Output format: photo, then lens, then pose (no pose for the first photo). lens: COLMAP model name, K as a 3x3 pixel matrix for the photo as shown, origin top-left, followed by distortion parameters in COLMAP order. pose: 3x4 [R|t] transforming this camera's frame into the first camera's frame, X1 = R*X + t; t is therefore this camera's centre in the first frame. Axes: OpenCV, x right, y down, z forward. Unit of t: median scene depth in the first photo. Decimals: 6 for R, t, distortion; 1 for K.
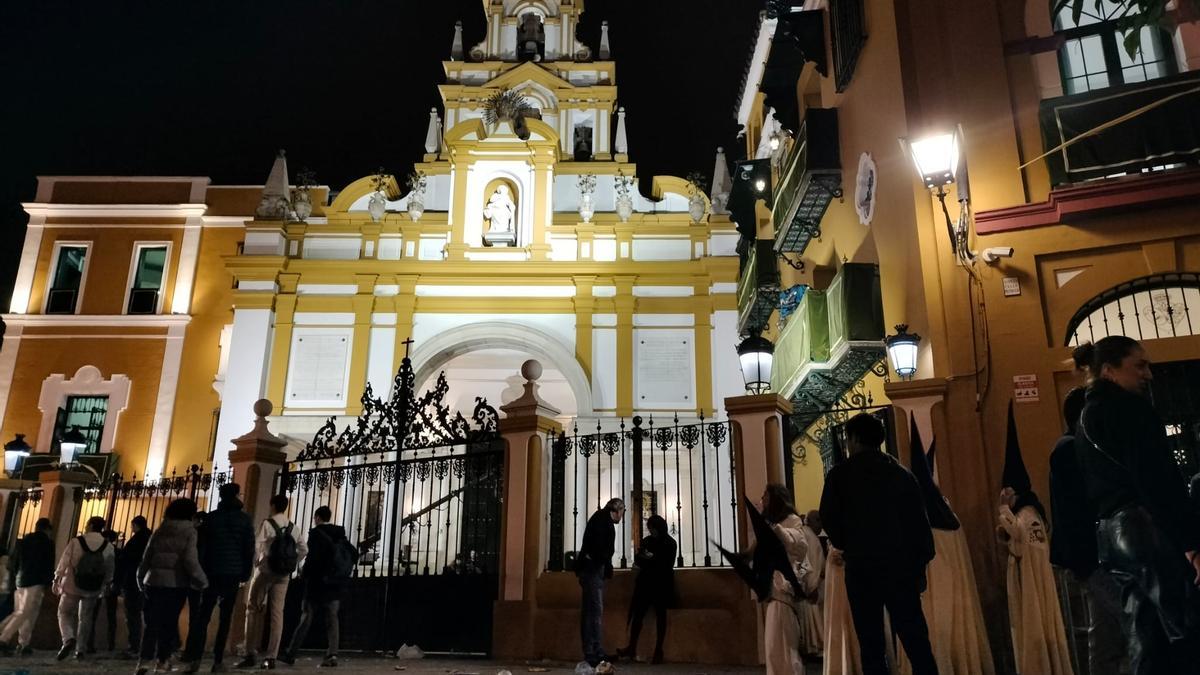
lens RADIAL K [[884.7, 0, 600.0], [0, 884.7, 337.5], [0, 0, 1]] dist [0.071665, -0.096663]
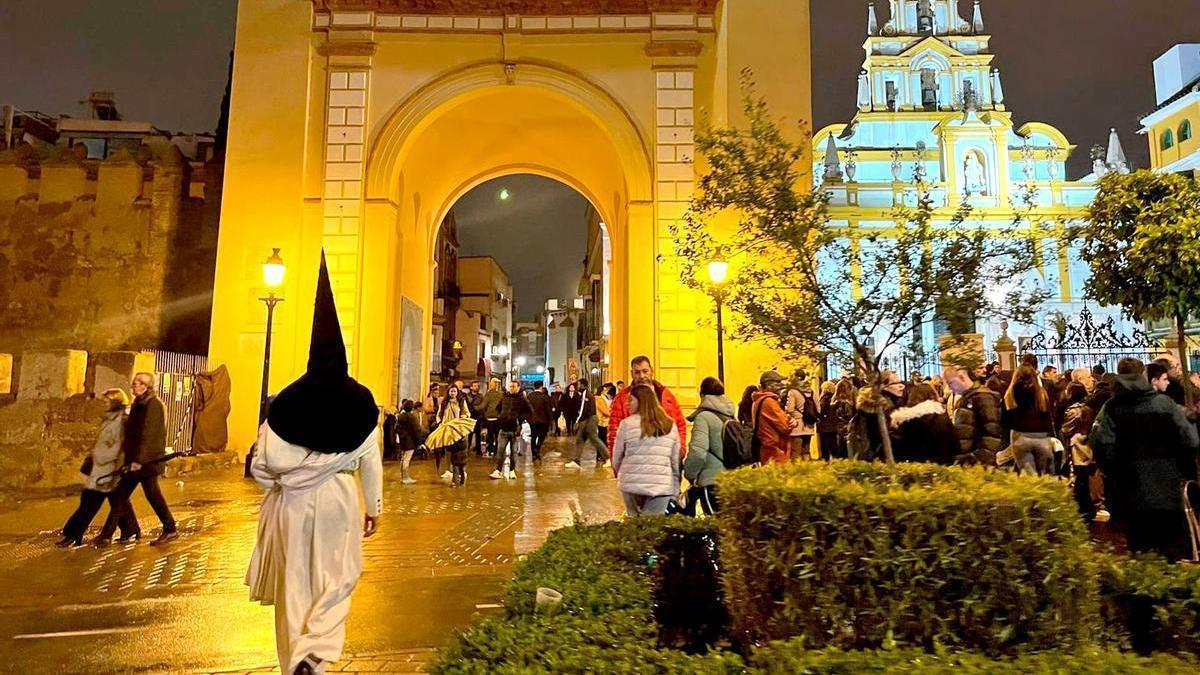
lens RADIAL K [[959.6, 0, 601.0], [0, 959.6, 235.8], [0, 0, 1]] dist [0.089502, -0.114944]
pose [[0.999891, -0.006006, -0.013518, -0.793182], [0.007764, 0.990949, 0.134015, -0.277543], [0.012590, -0.134105, 0.990887, -0.798258]]
